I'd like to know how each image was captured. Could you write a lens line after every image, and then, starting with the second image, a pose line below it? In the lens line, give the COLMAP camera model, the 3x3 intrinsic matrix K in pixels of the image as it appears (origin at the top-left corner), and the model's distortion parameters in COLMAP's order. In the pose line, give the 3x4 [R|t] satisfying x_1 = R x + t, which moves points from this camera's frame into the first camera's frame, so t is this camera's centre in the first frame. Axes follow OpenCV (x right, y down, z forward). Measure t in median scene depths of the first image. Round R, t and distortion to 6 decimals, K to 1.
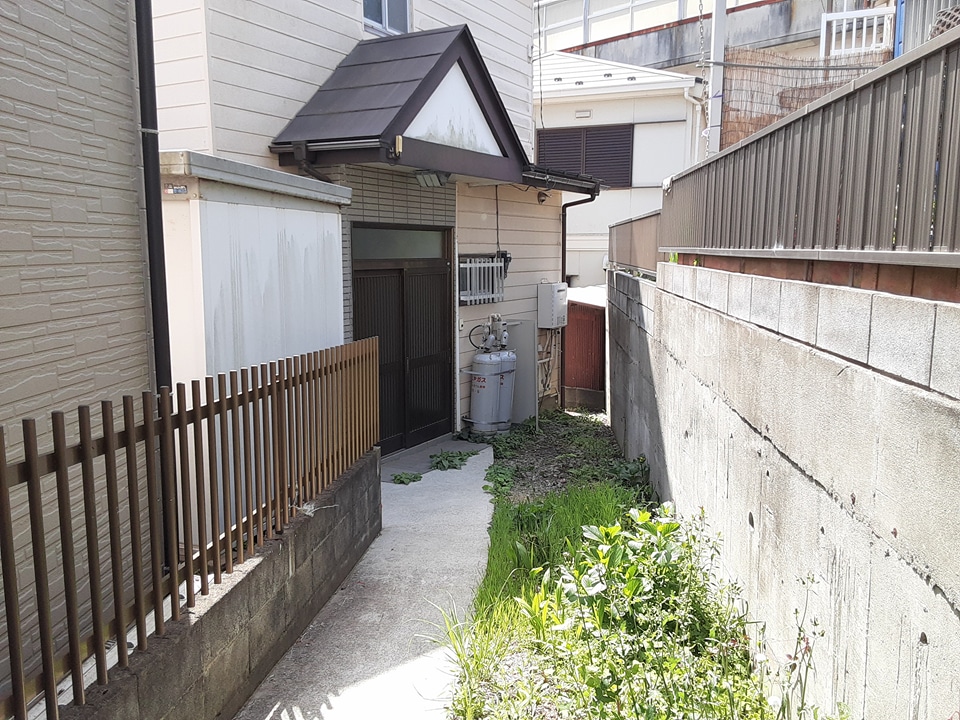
lens RADIAL K [[775.4, 0, 481.4], [0, 775.4, 361.9], [0, 0, 1]] dist [0.094762, -0.121376]
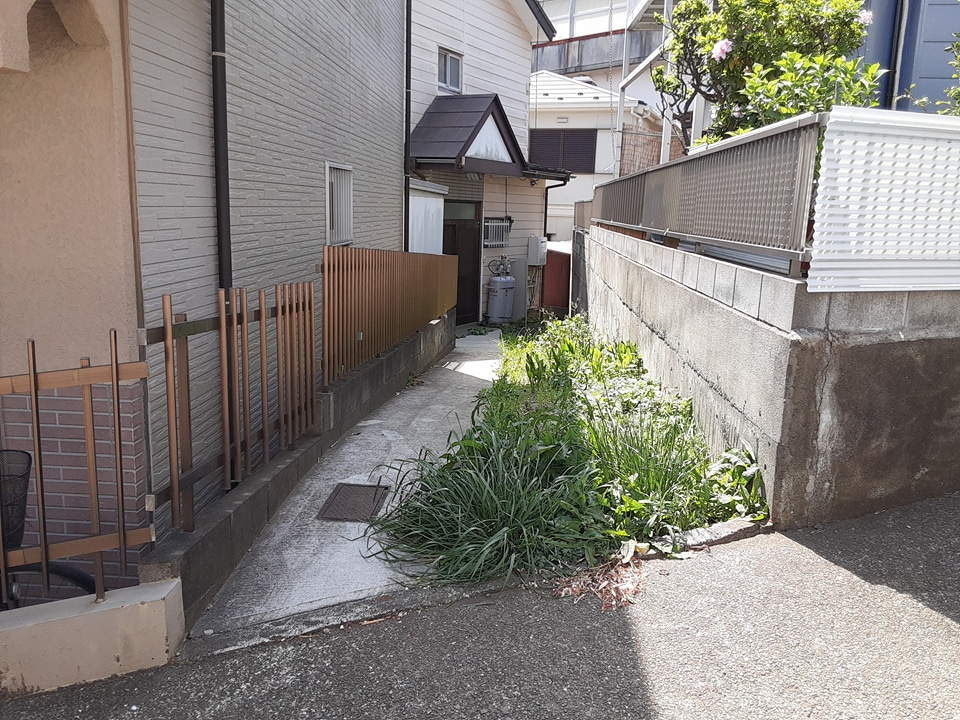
lens RADIAL K [[775.4, 0, 486.5], [0, 775.4, 364.7], [0, 0, 1]] dist [0.094762, -0.121376]
pose [[0.999071, 0.027393, 0.033254, -0.079670], [-0.029135, 0.998165, 0.053081, 0.104476], [-0.031739, -0.054001, 0.998036, -0.807190]]
